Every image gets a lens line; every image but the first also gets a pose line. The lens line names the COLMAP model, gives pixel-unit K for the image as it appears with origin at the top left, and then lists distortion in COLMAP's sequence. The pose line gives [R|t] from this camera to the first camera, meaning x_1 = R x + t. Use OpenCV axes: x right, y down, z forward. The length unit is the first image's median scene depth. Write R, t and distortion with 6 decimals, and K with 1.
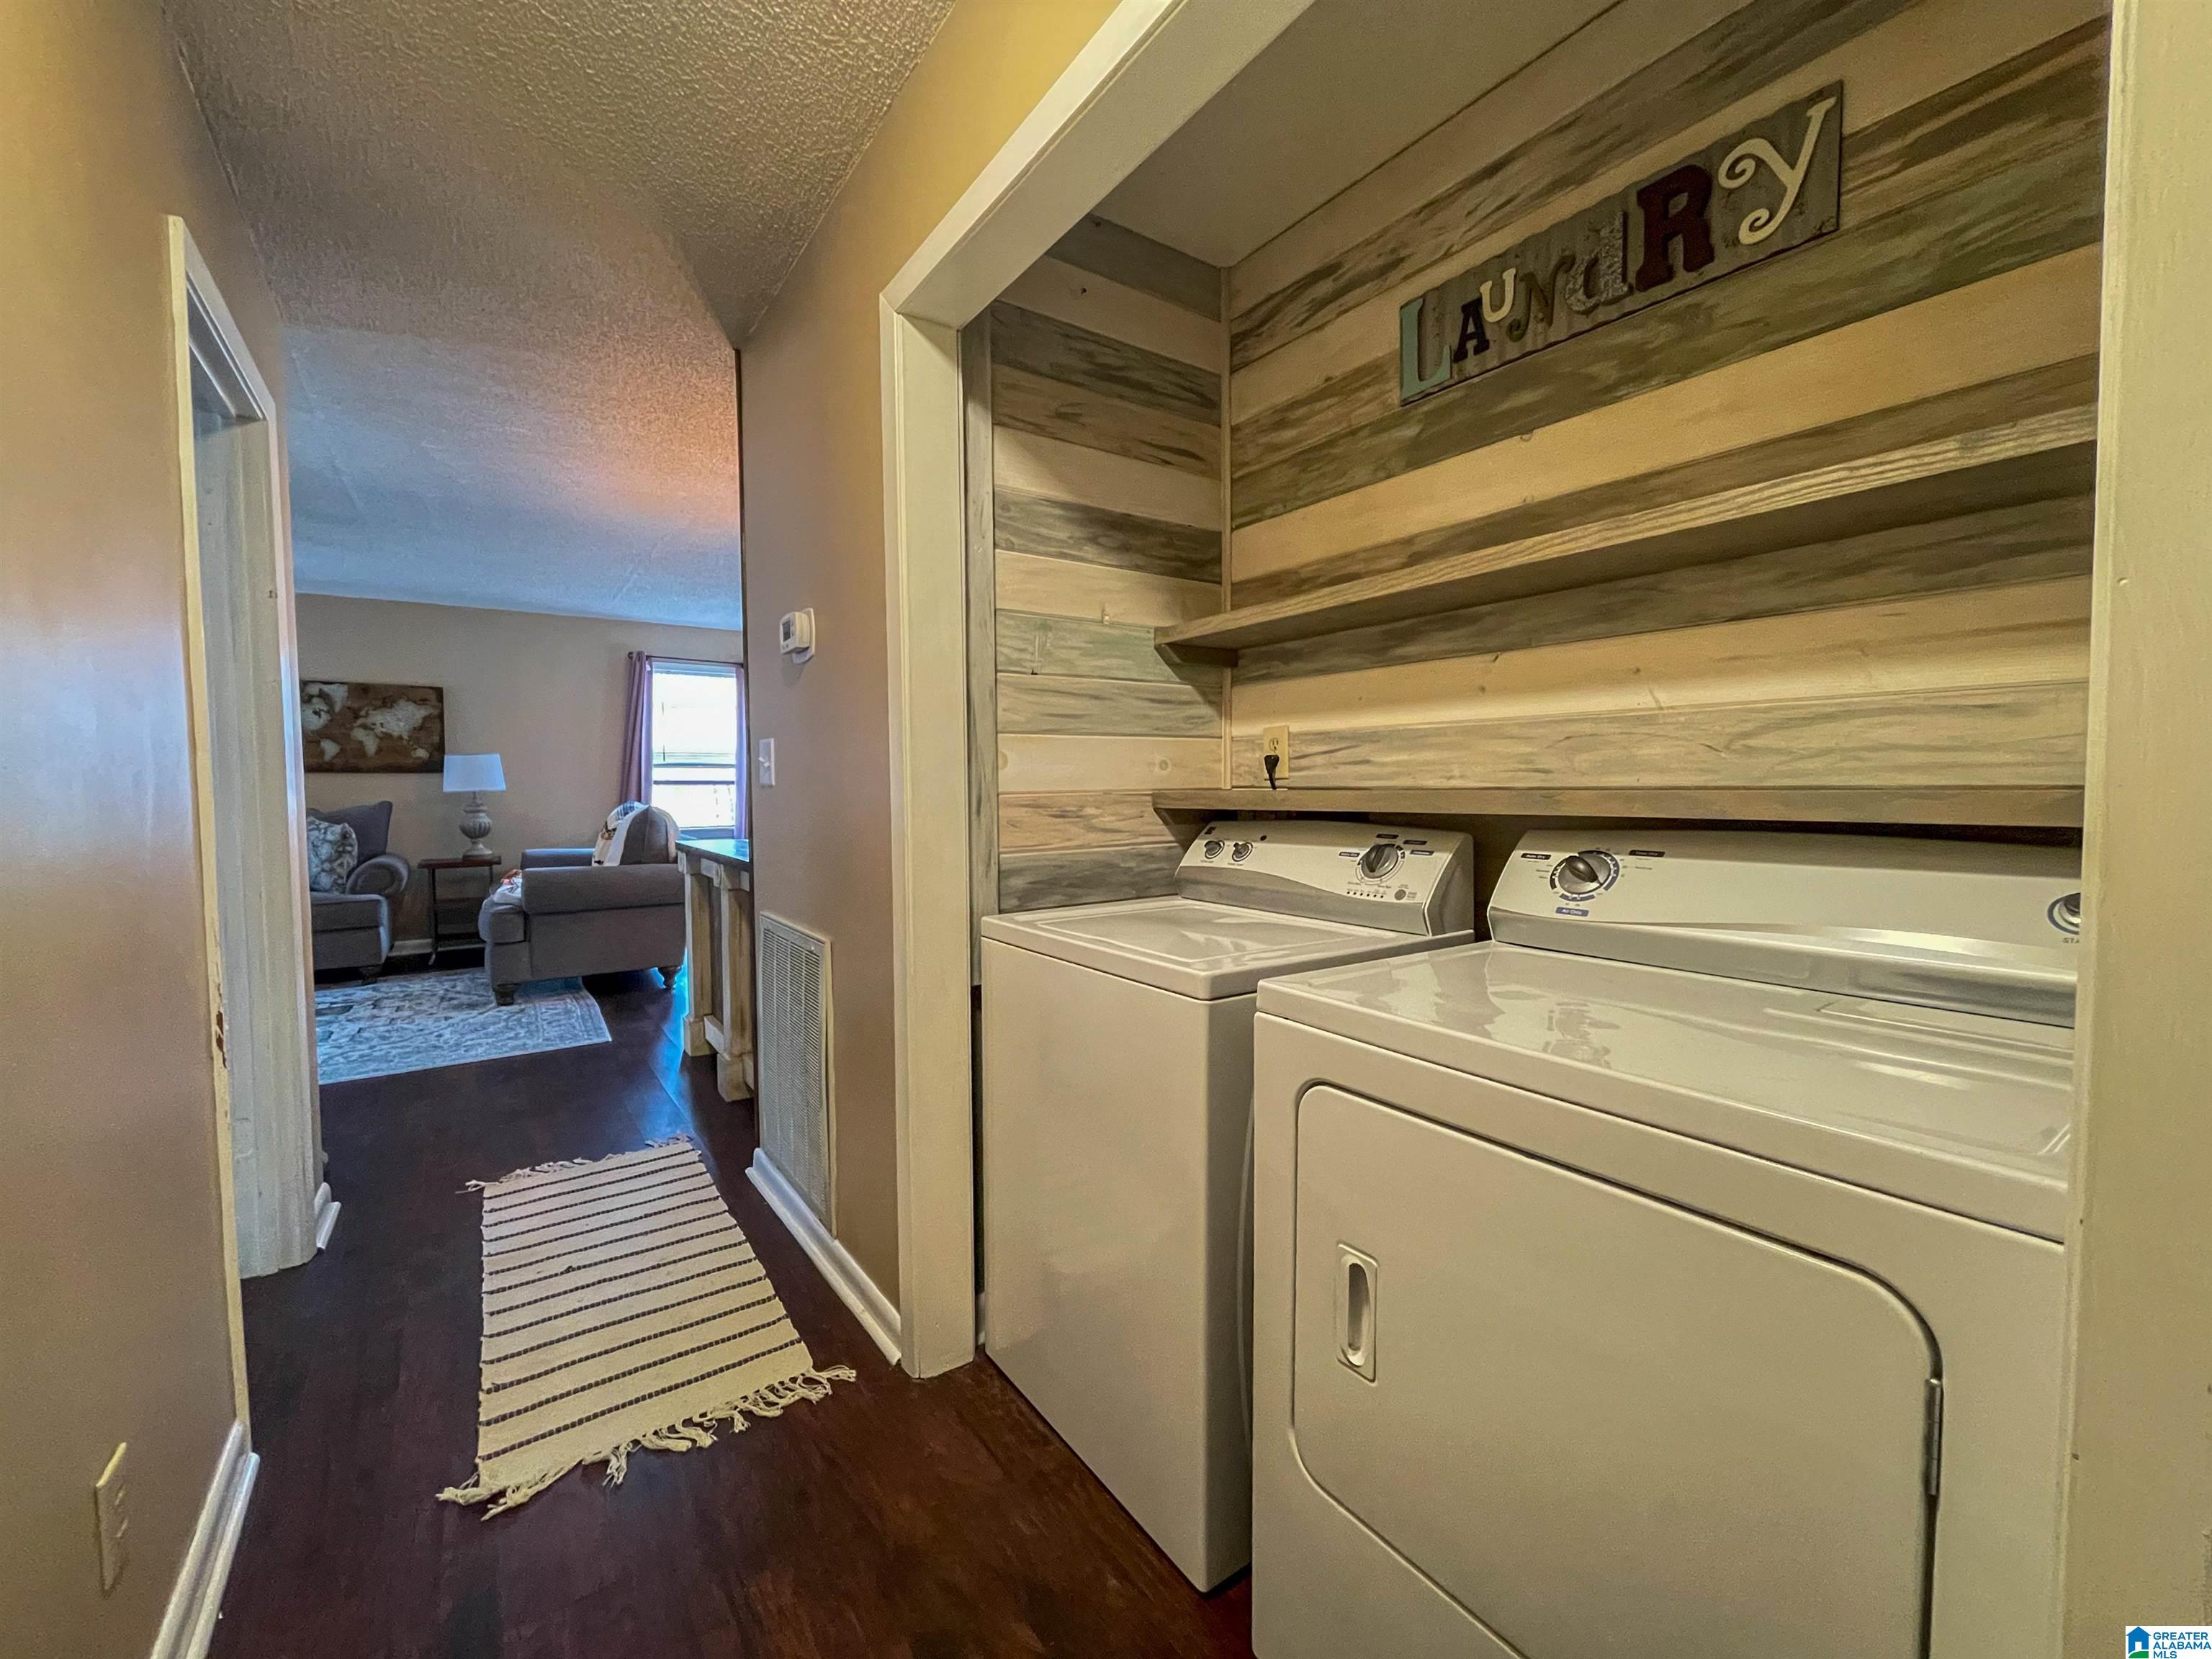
lens RADIAL K [[898.4, 0, 1106.3], [0, 898.4, 824.1], [0, 0, 1]] dist [0.001597, 0.000000]
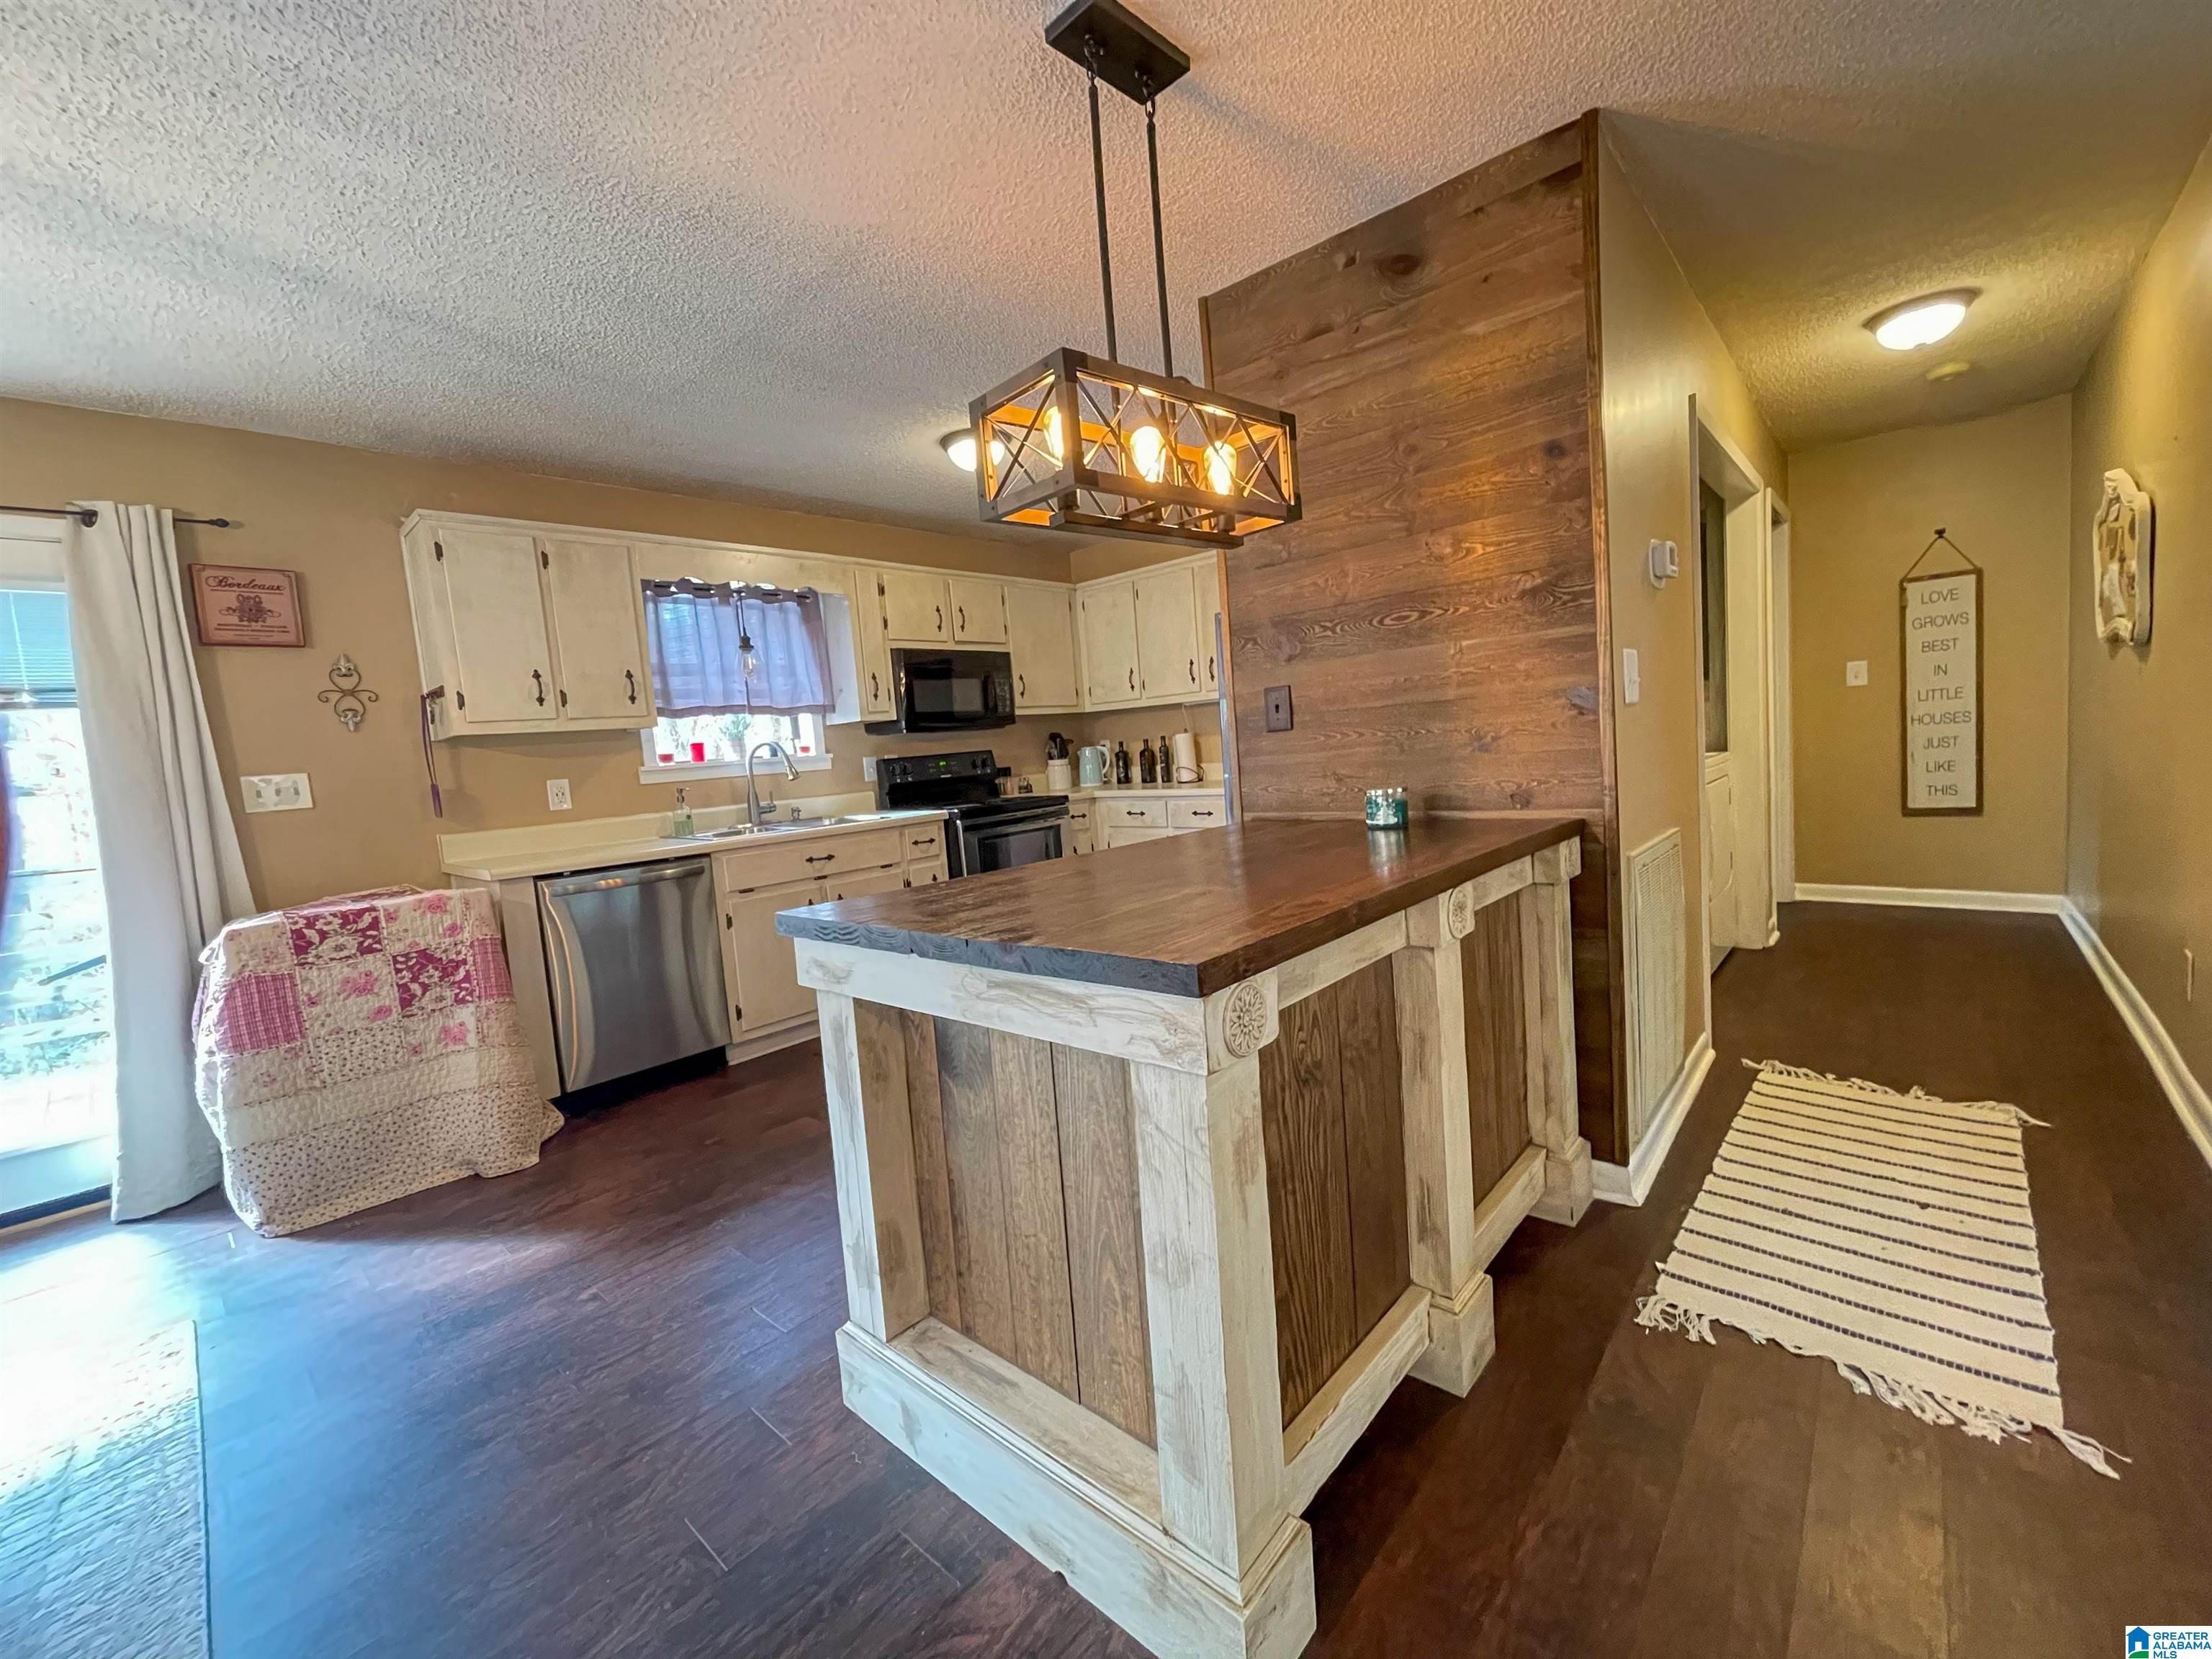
lens RADIAL K [[898.4, 0, 1106.3], [0, 898.4, 824.1], [0, 0, 1]] dist [0.001597, 0.000000]
pose [[-0.218081, -0.056653, 0.974285, -0.466208], [0.127499, 0.988104, 0.085995, -0.027555], [-0.967566, 0.142974, -0.208264, 0.703188]]
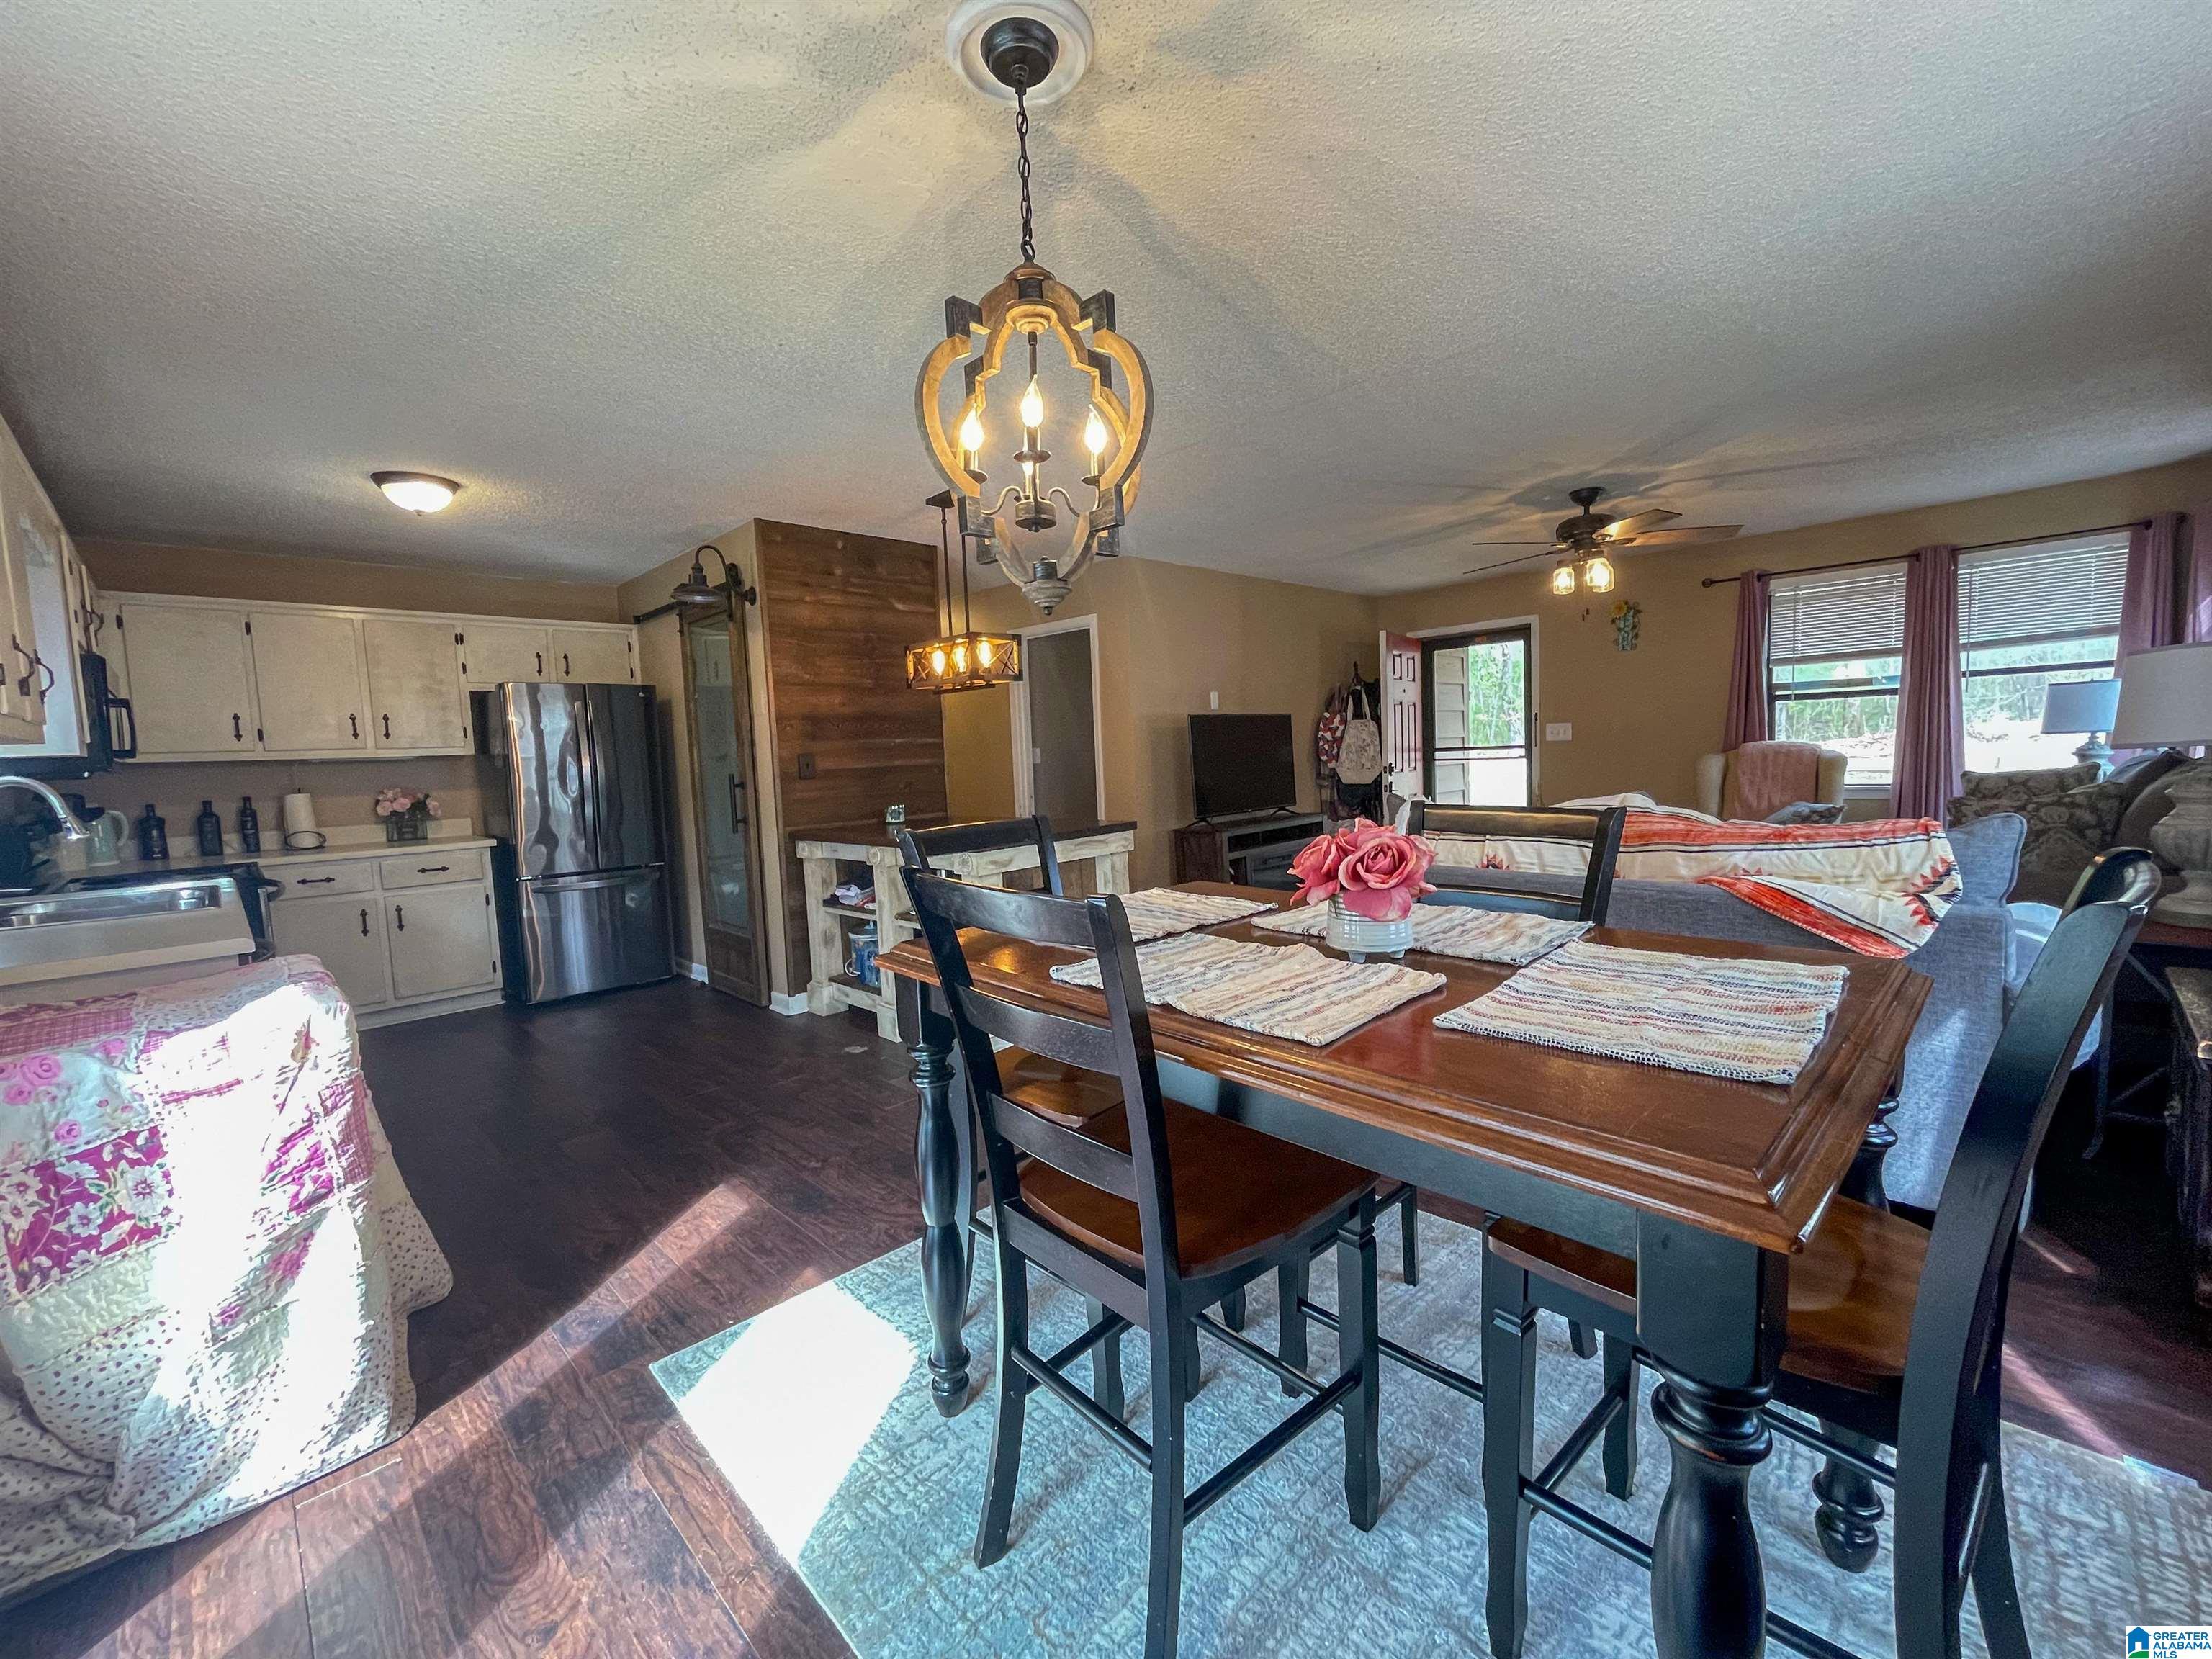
lens RADIAL K [[898.4, 0, 1106.3], [0, 898.4, 824.1], [0, 0, 1]] dist [0.001597, 0.000000]
pose [[-0.986418, 0.064962, -0.150860, -0.189145], [0.045675, 0.990727, 0.127962, -0.071692], [0.157774, 0.119333, -0.980238, 1.312856]]
